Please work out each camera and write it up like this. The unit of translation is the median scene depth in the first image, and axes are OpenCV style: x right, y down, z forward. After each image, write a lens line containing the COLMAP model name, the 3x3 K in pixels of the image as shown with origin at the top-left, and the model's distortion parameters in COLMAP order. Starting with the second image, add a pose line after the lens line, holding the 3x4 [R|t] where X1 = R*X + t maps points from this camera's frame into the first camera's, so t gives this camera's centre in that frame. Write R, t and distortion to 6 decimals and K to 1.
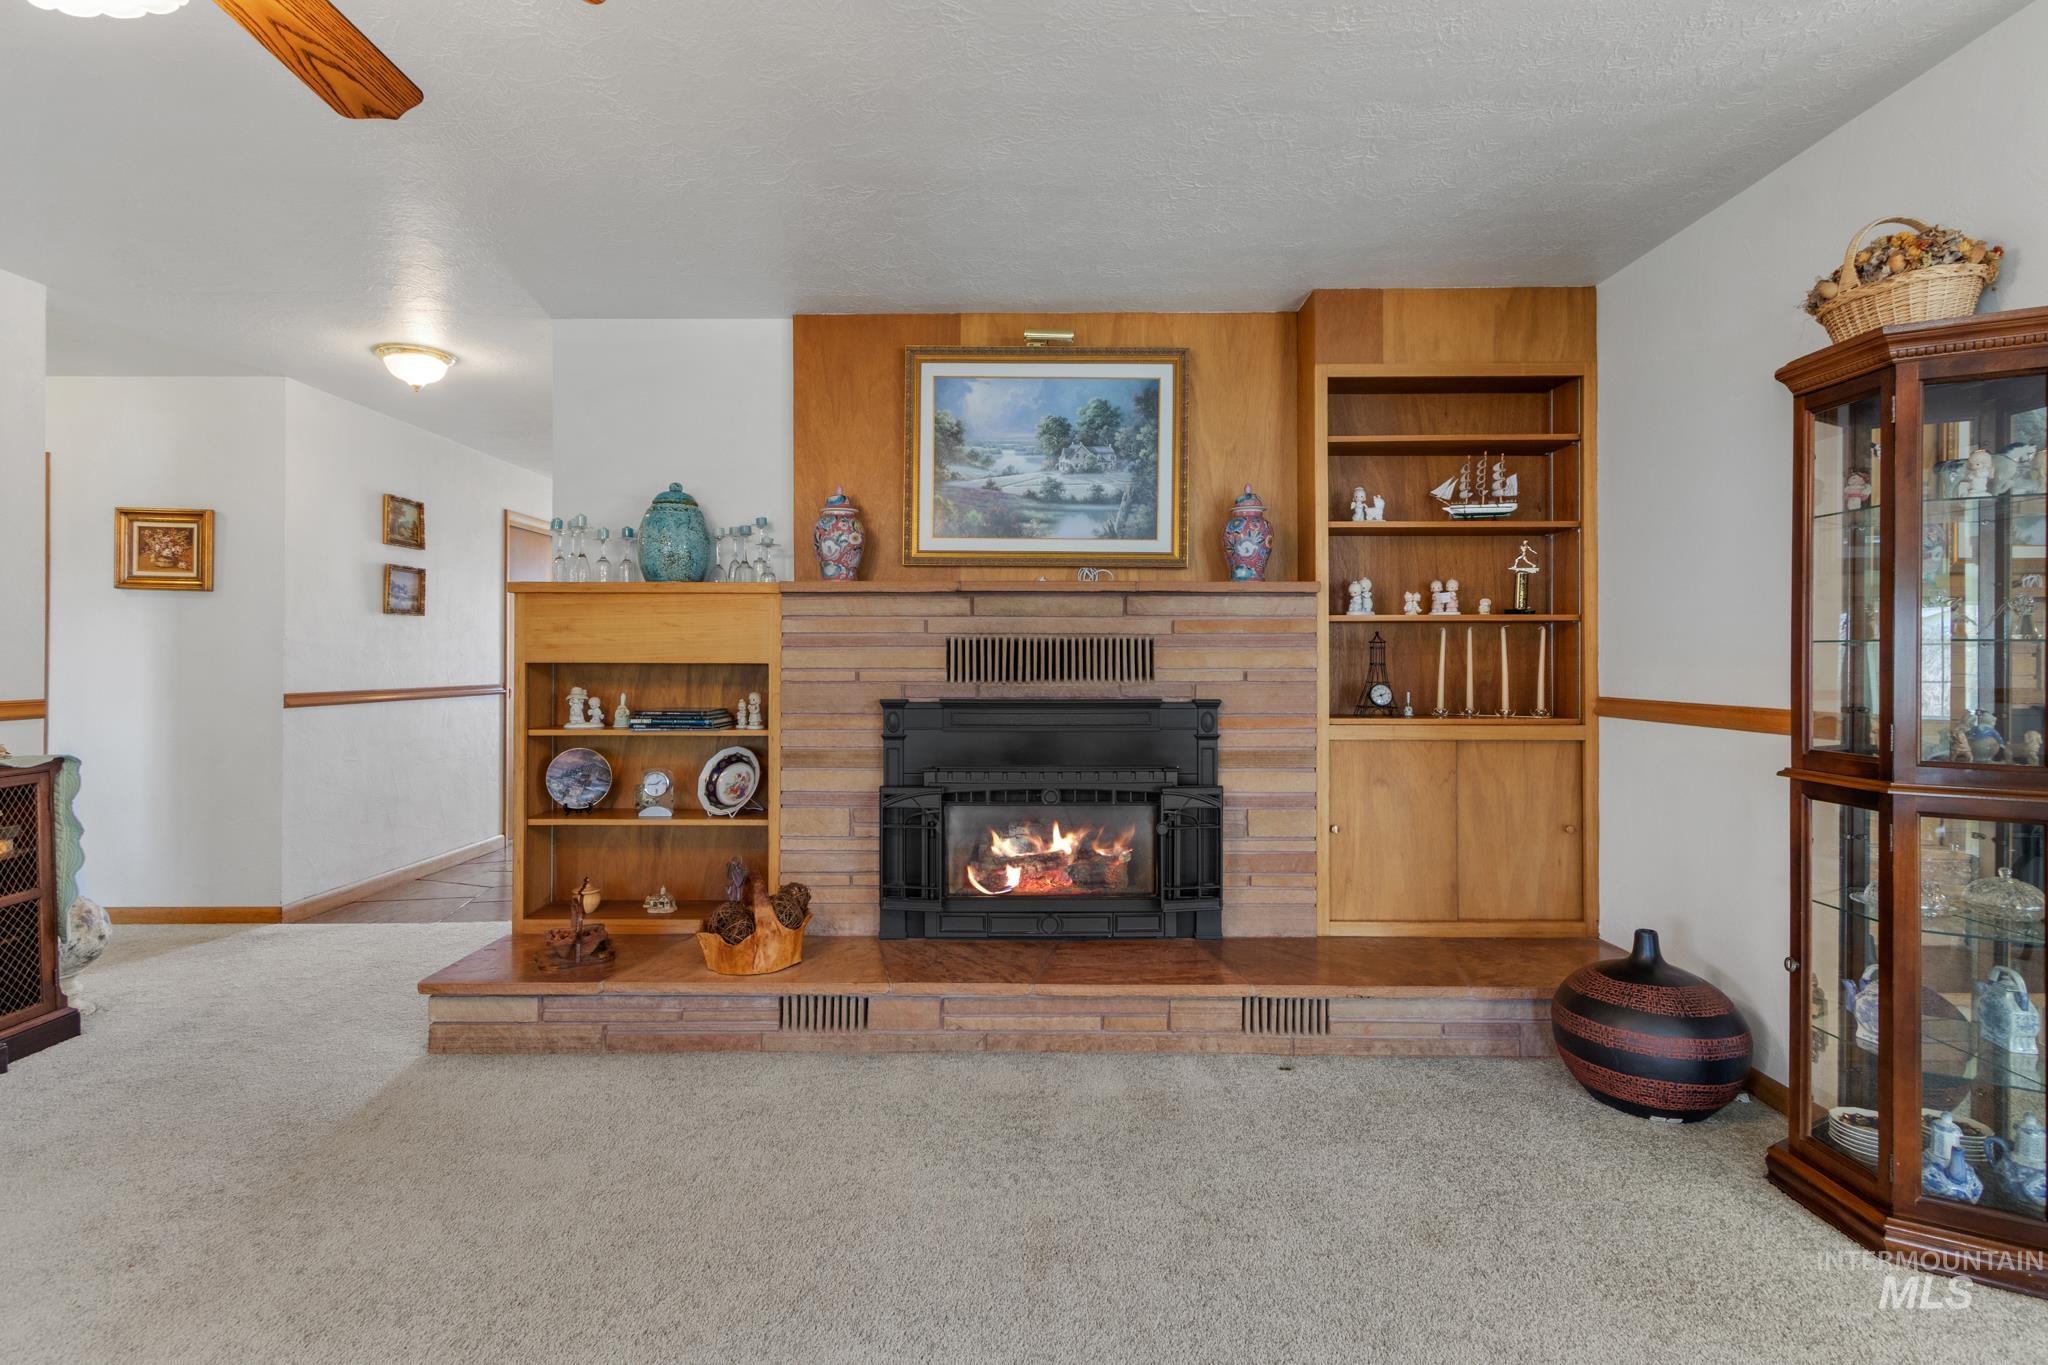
lens RADIAL K [[996.1, 0, 1017.9], [0, 996.1, 654.8], [0, 0, 1]] dist [0.005360, -0.001038]
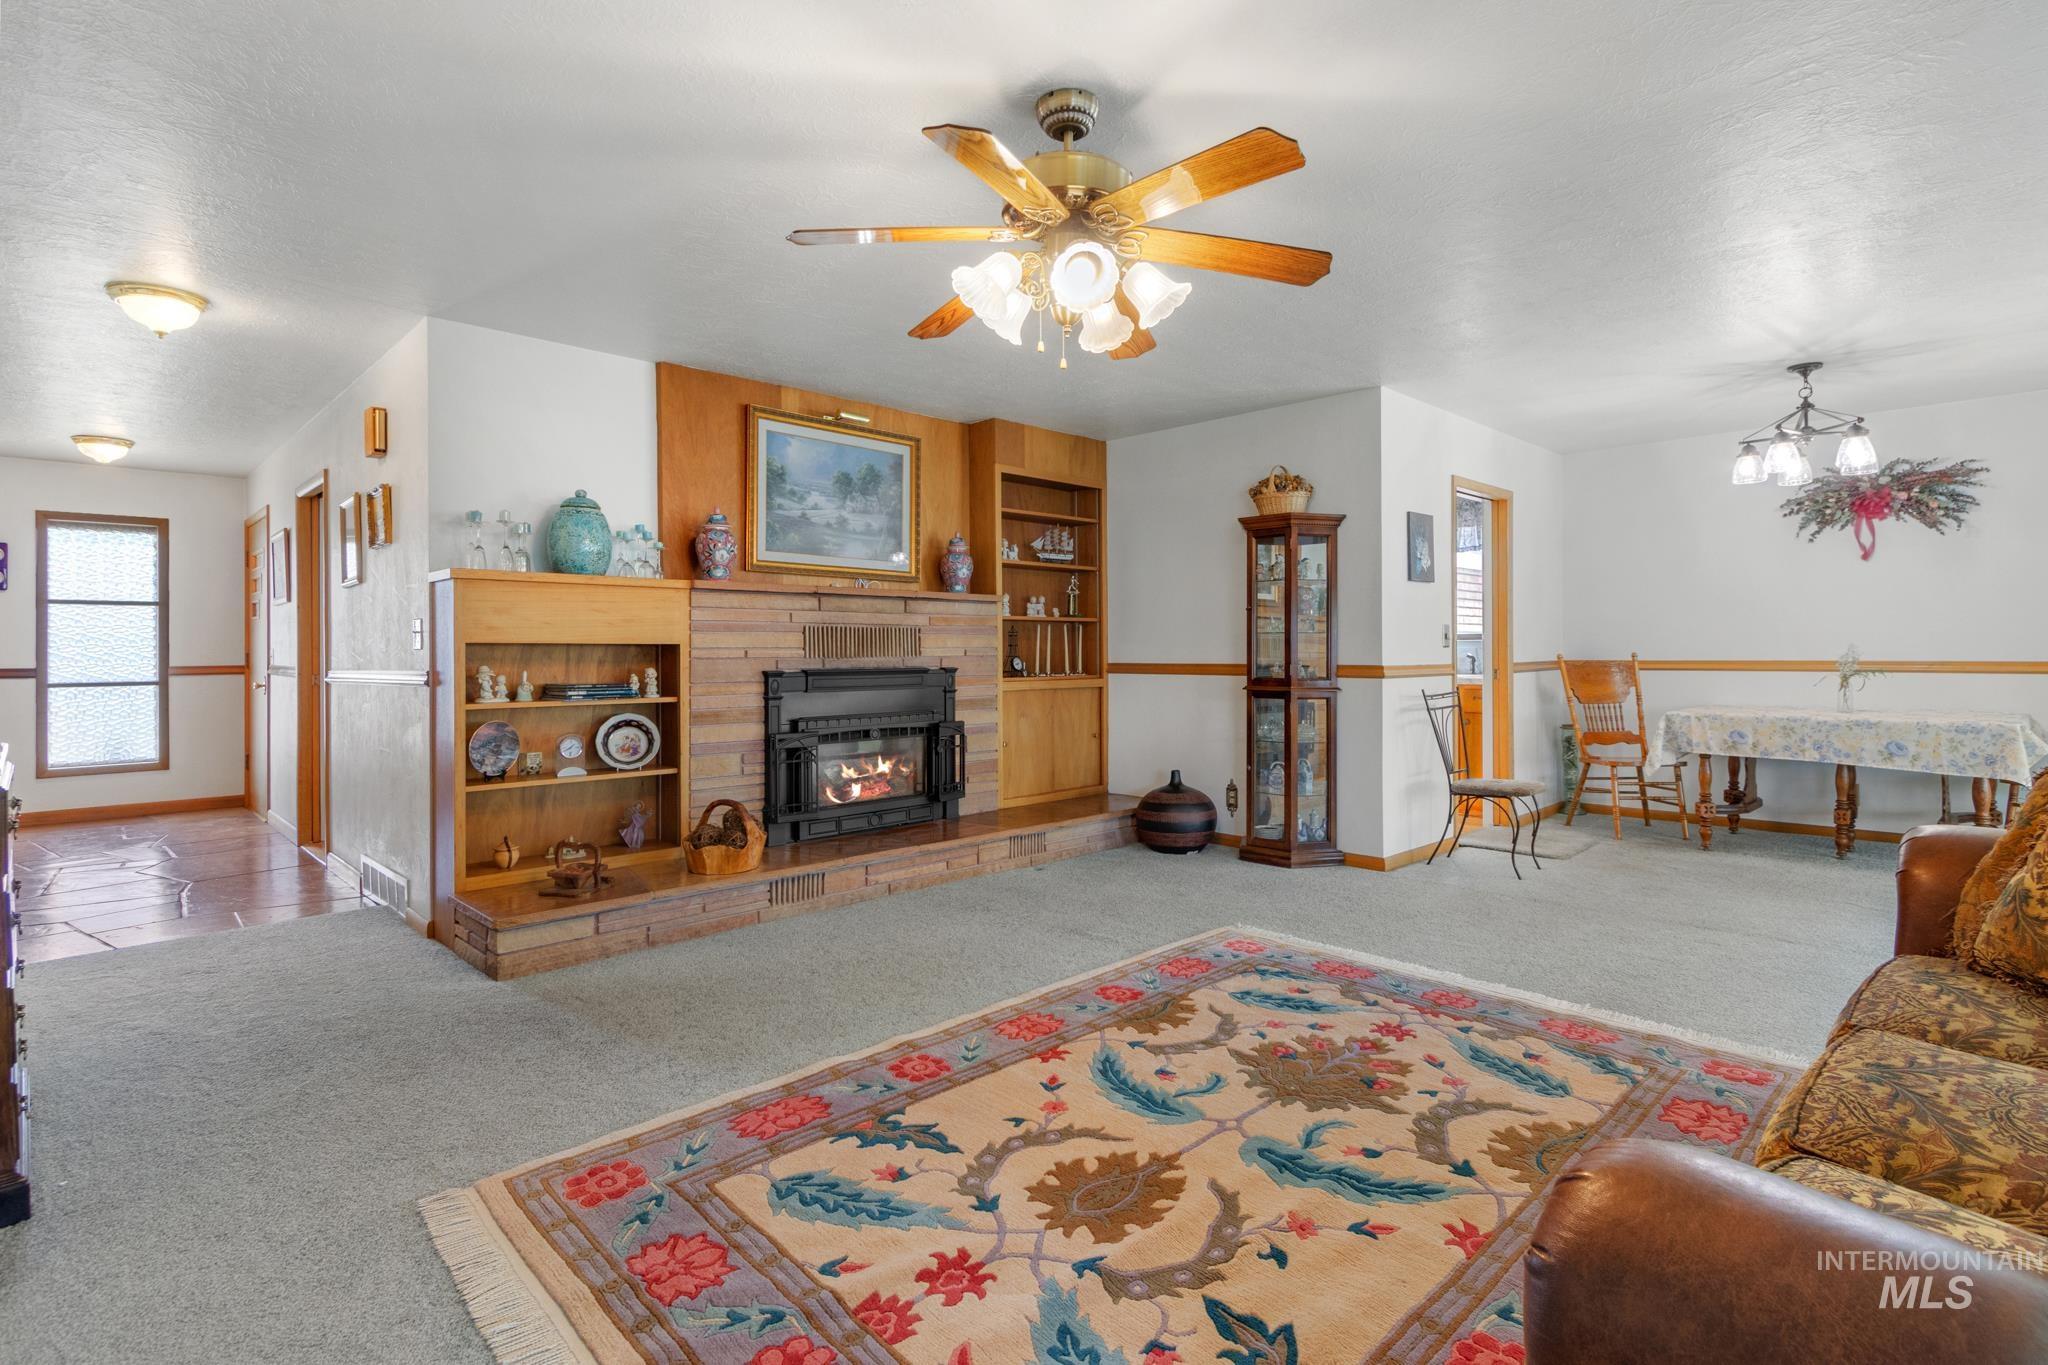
lens RADIAL K [[996.1, 0, 1021.3], [0, 996.1, 649.1], [0, 0, 1]] dist [0.005360, -0.001038]
pose [[0.711859, -0.001556, 0.702321, -0.826502], [0.000479, 0.999998, 0.001730, 0.013039], [-0.702322, -0.000895, 0.711858, -0.202587]]
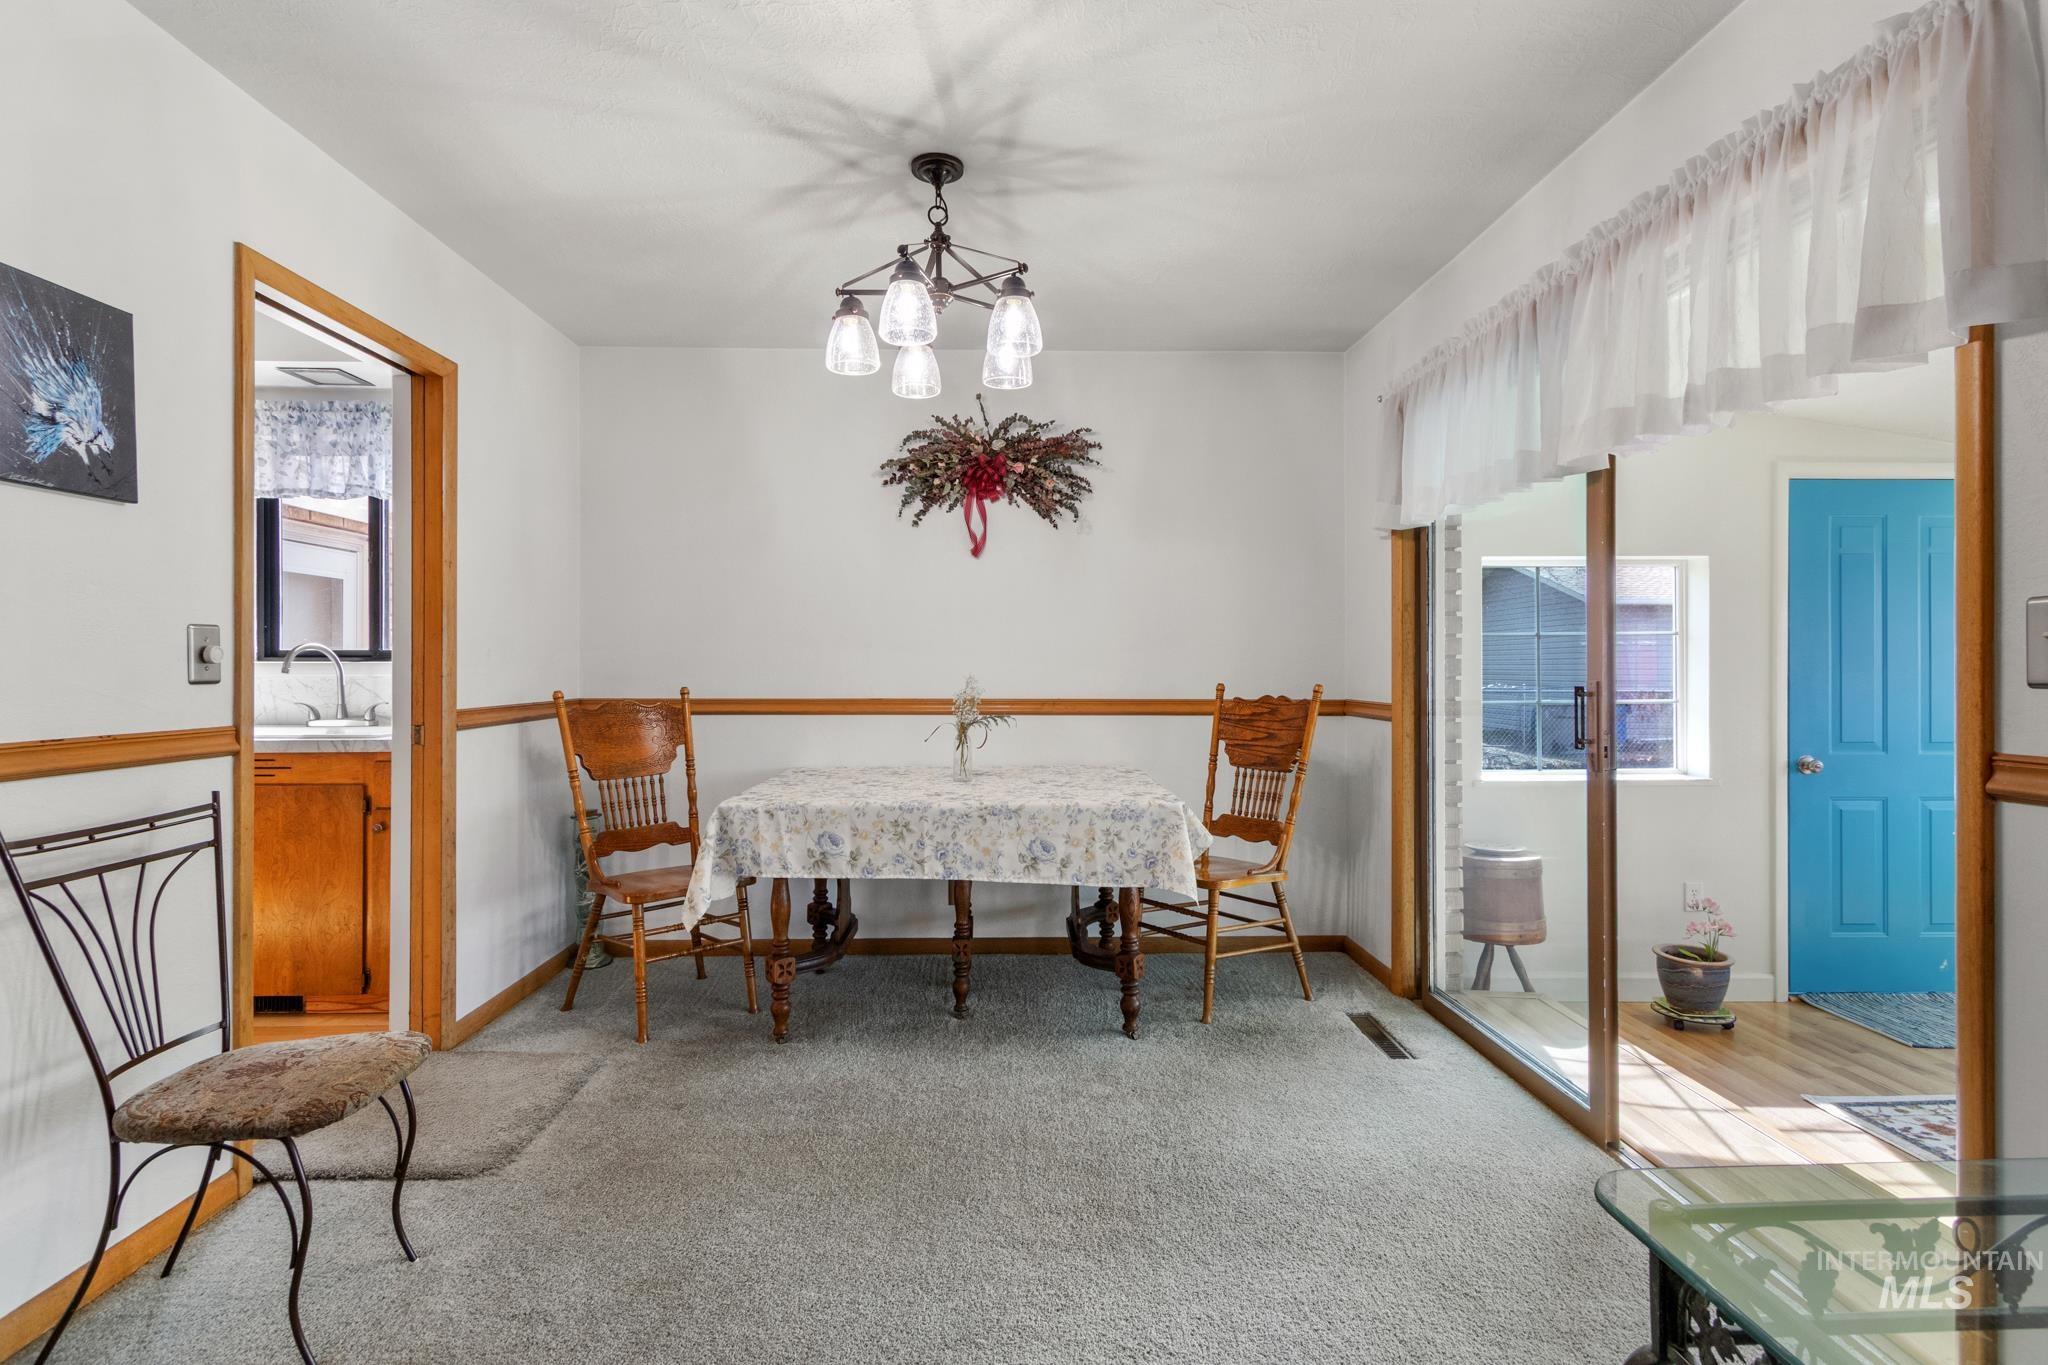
lens RADIAL K [[996.1, 0, 1016.4], [0, 996.1, 674.6], [0, 0, 1]] dist [0.005360, -0.001038]
pose [[-0.028532, -0.006325, 0.999573, 0.167766], [-0.007984, 0.999950, 0.006099, -0.000359], [-0.999561, -0.007807, -0.028581, -0.020119]]
